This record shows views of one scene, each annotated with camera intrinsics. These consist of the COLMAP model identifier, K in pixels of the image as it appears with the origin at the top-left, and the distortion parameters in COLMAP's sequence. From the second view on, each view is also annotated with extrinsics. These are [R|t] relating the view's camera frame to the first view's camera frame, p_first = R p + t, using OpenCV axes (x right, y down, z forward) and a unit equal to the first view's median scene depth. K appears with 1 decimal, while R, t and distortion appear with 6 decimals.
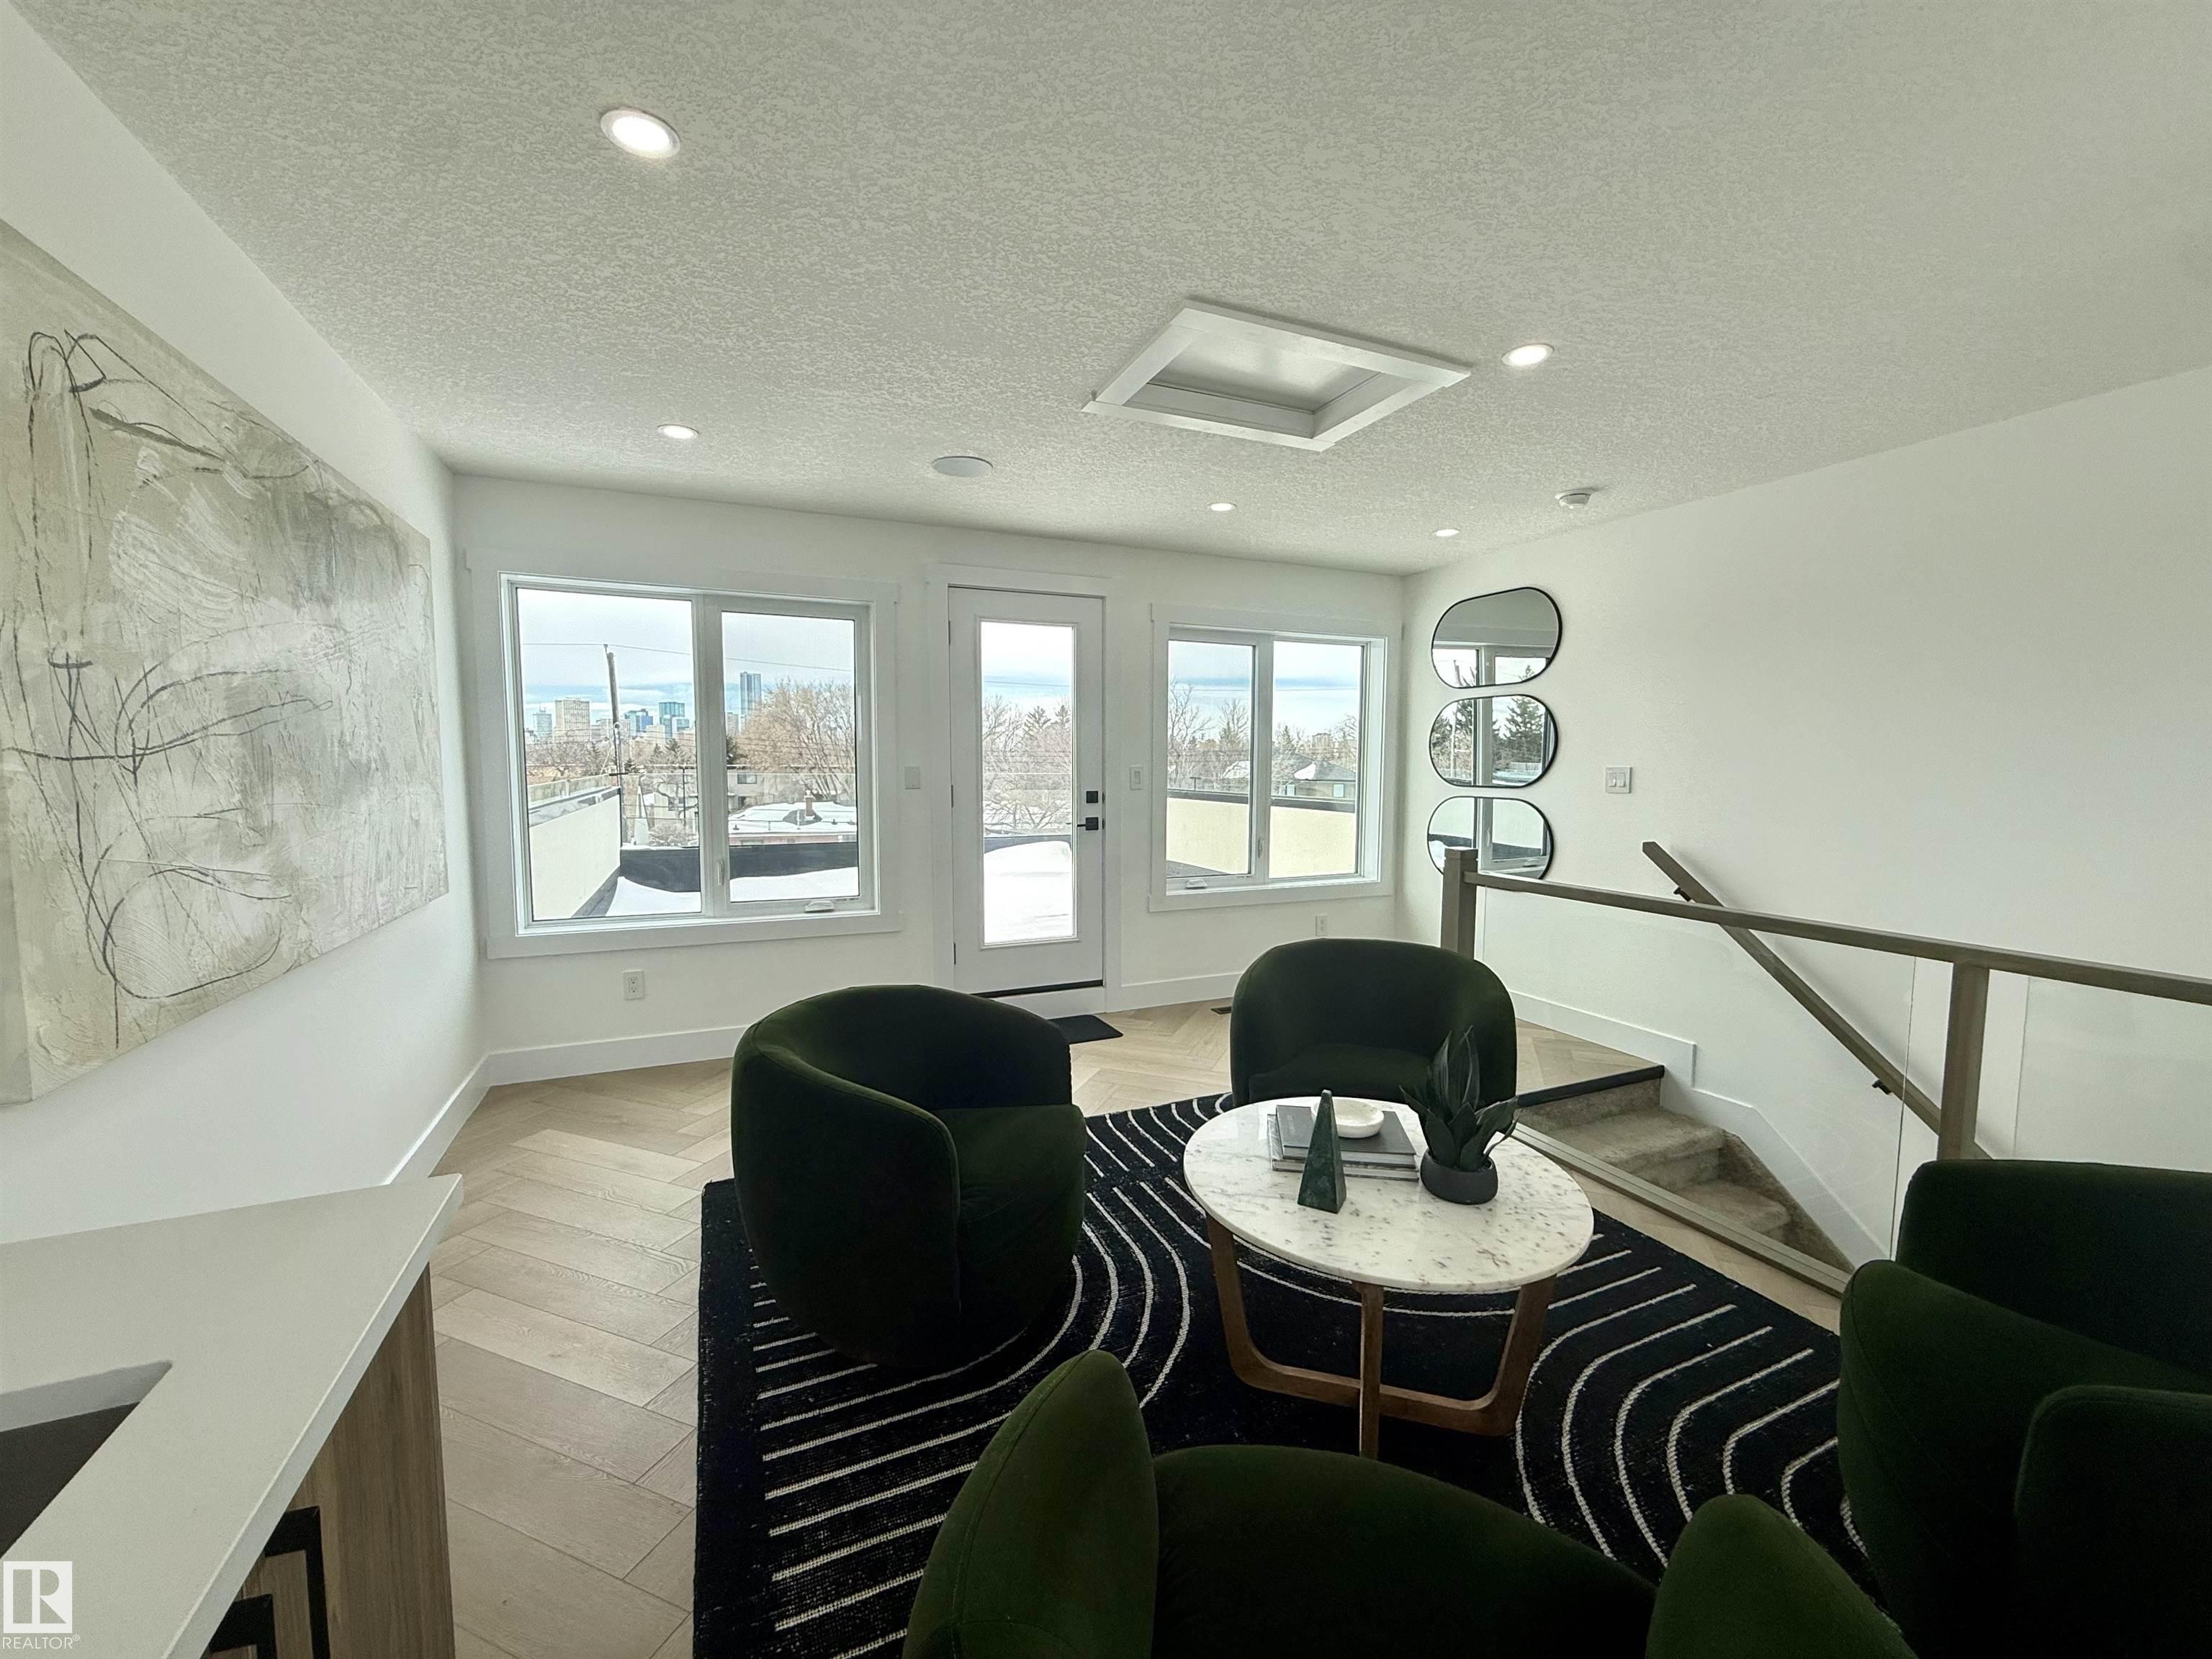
lens RADIAL K [[877.4, 0, 1096.5], [0, 877.4, 830.9], [0, 0, 1]] dist [-0.004481, 0.000721]
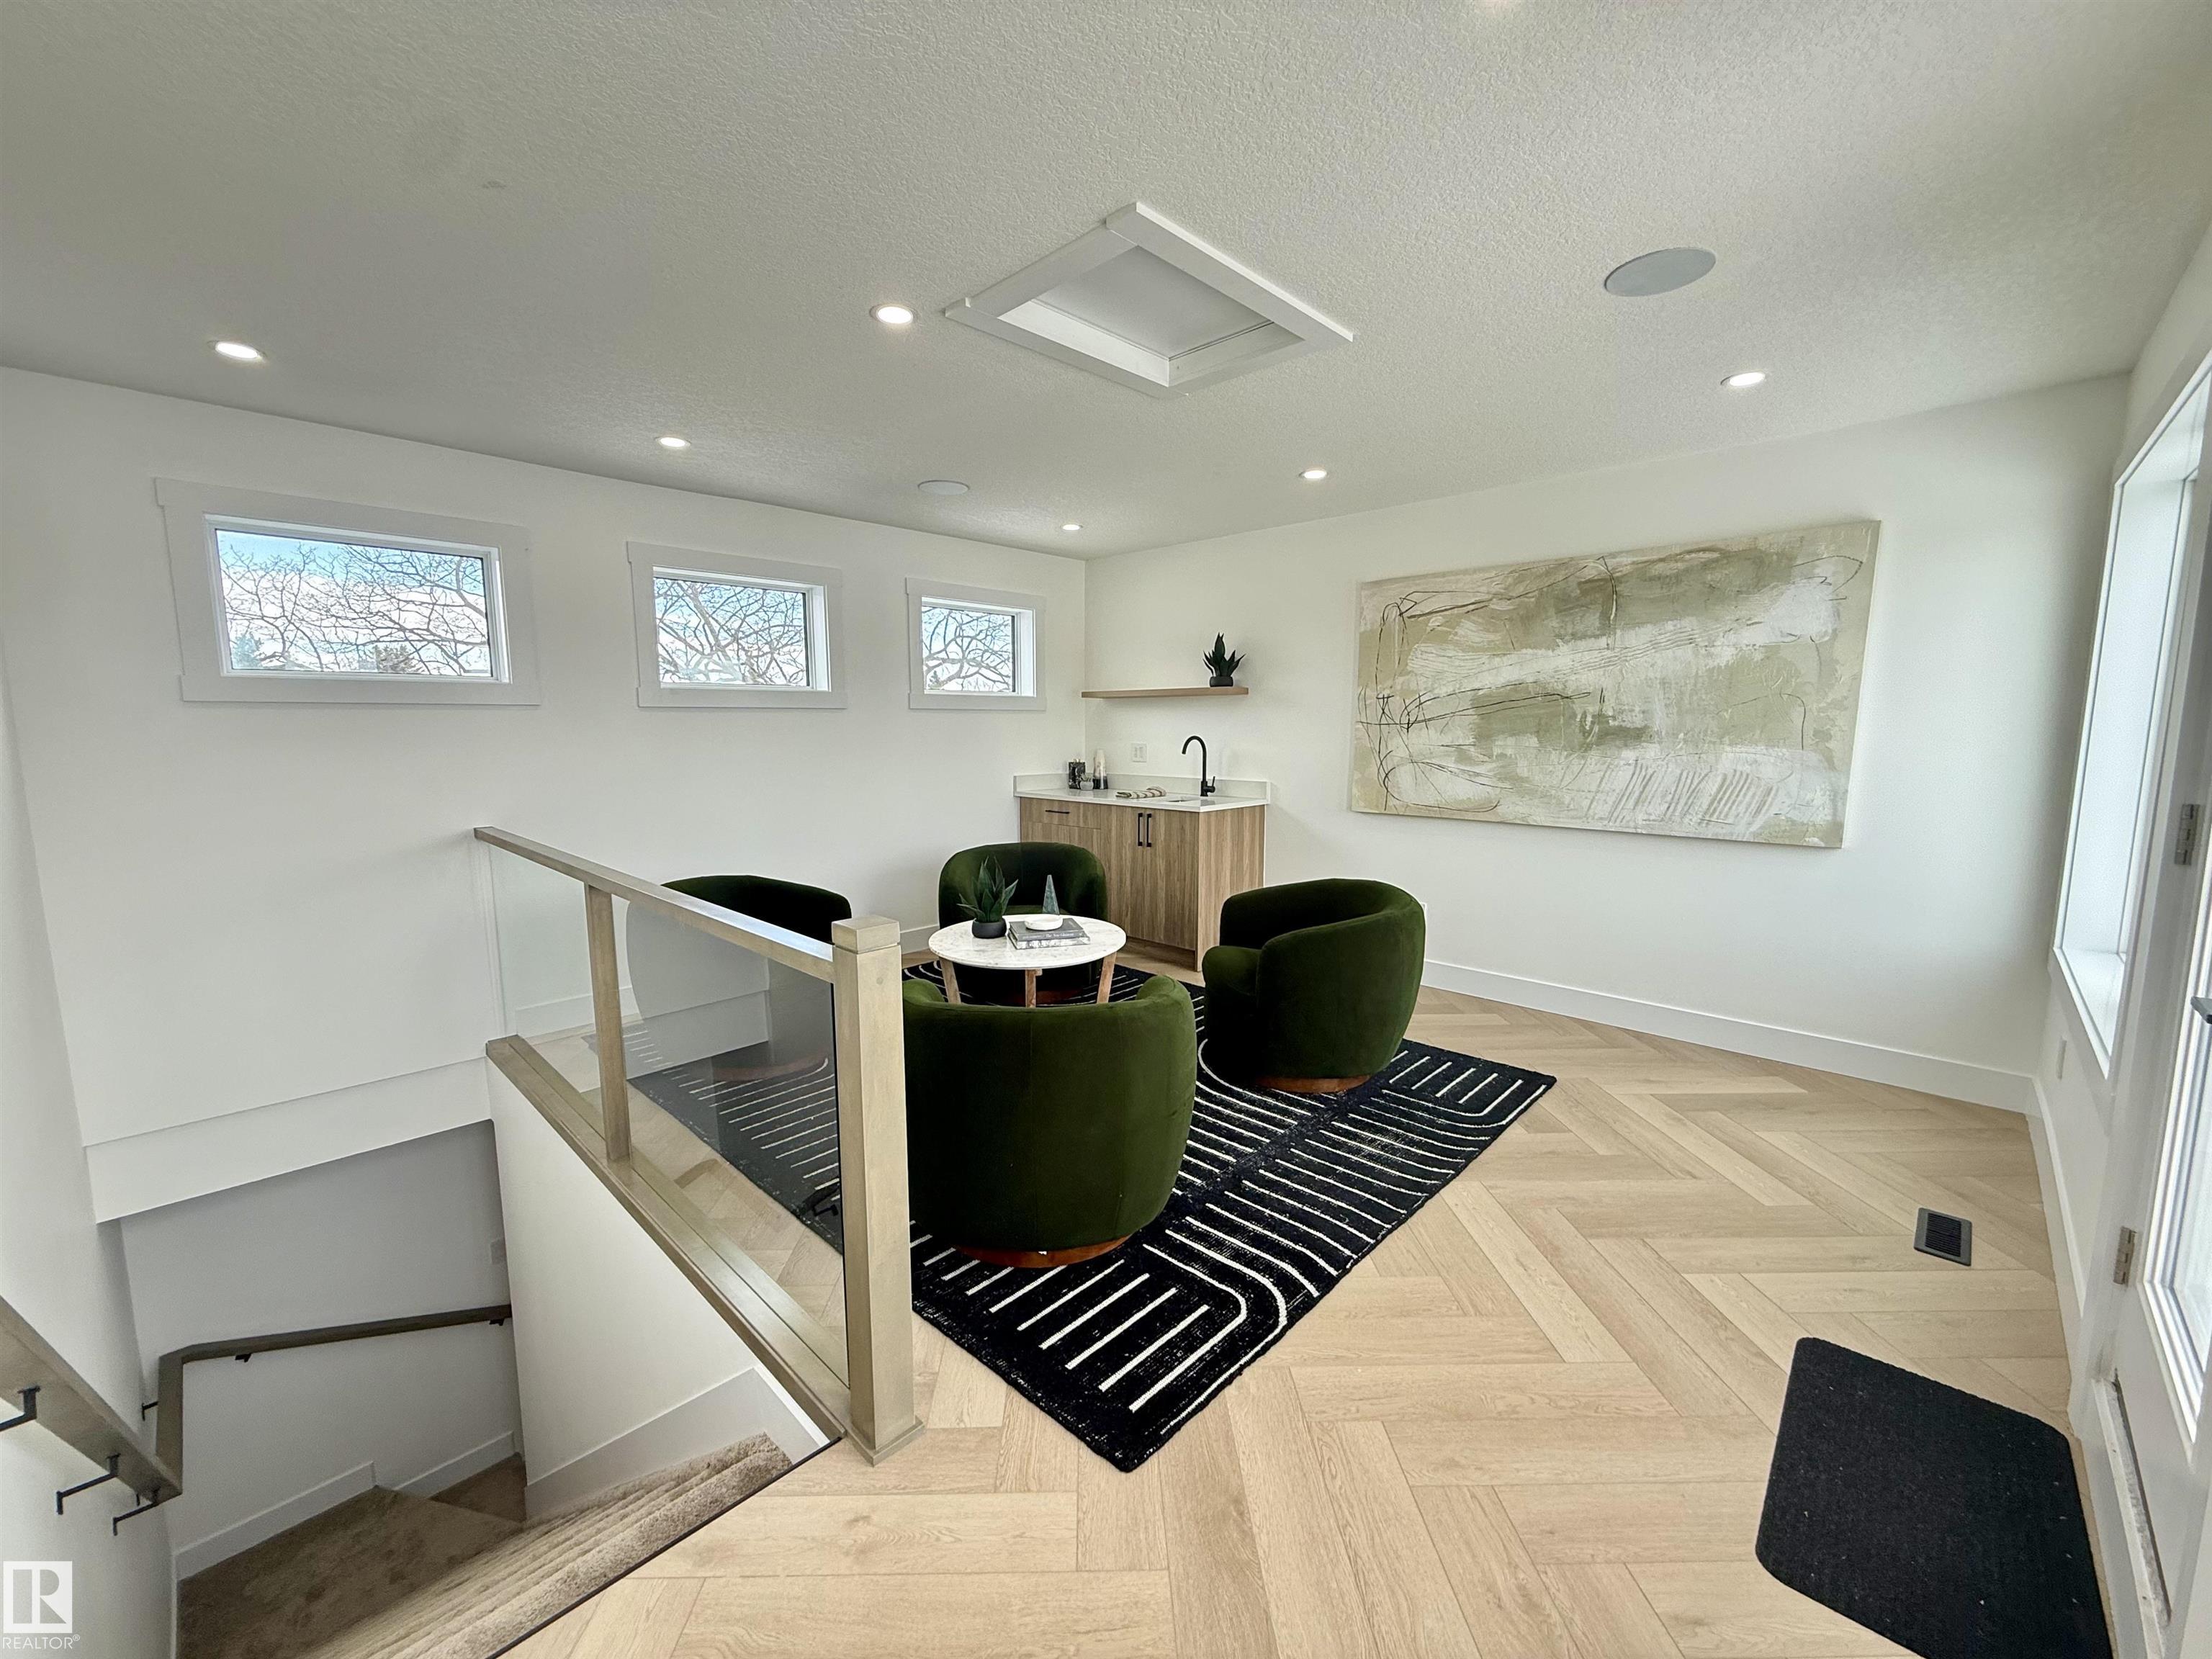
lens RADIAL K [[877.4, 0, 1091.5], [0, 877.4, 829.4], [0, 0, 1]] dist [-0.004481, 0.000721]
pose [[-0.925360, 0.048200, -0.376013, 0.447349], [-0.029145, 0.979902, 0.197337, -0.117397], [0.377968, 0.193567, -0.905357, 1.358917]]
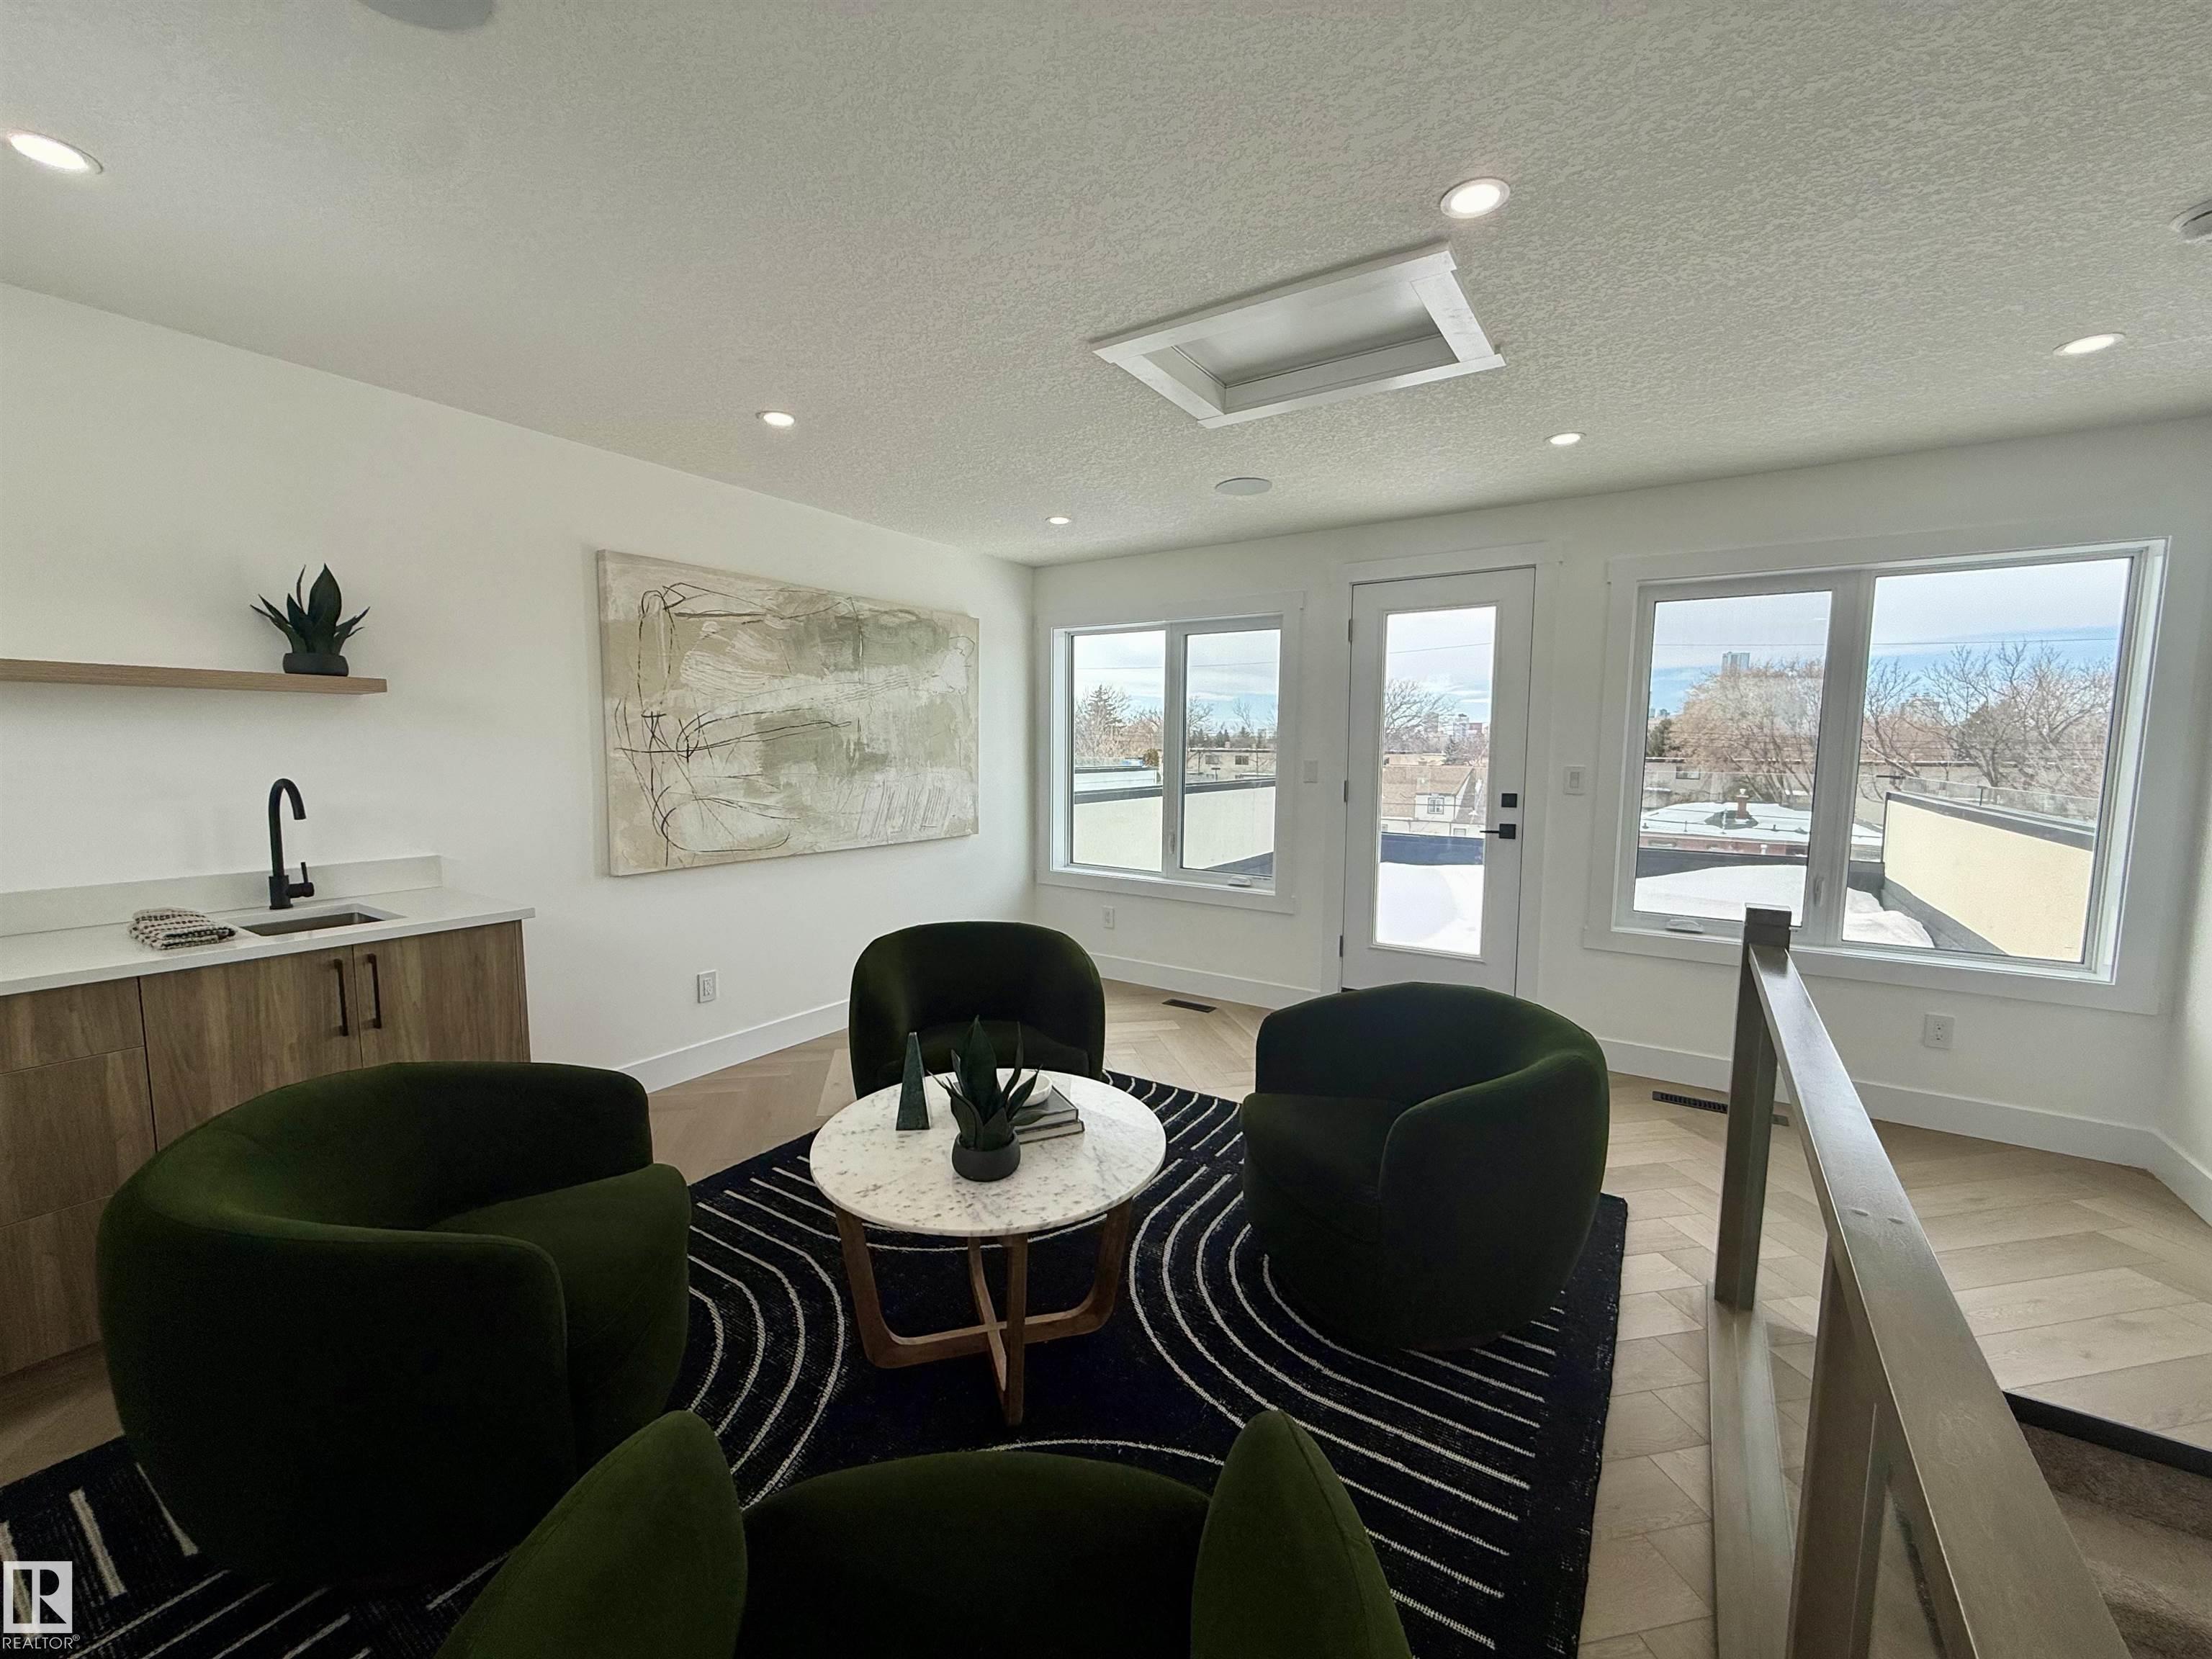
lens RADIAL K [[877.4, 0, 1104.9], [0, 877.4, 831.1], [0, 0, 1]] dist [-0.004481, 0.000721]
pose [[0.548972, 0.082298, -0.831779, 0.625248], [-0.074057, 0.996016, 0.049671, -0.027489], [0.832553, 0.034331, 0.552880, 0.242676]]
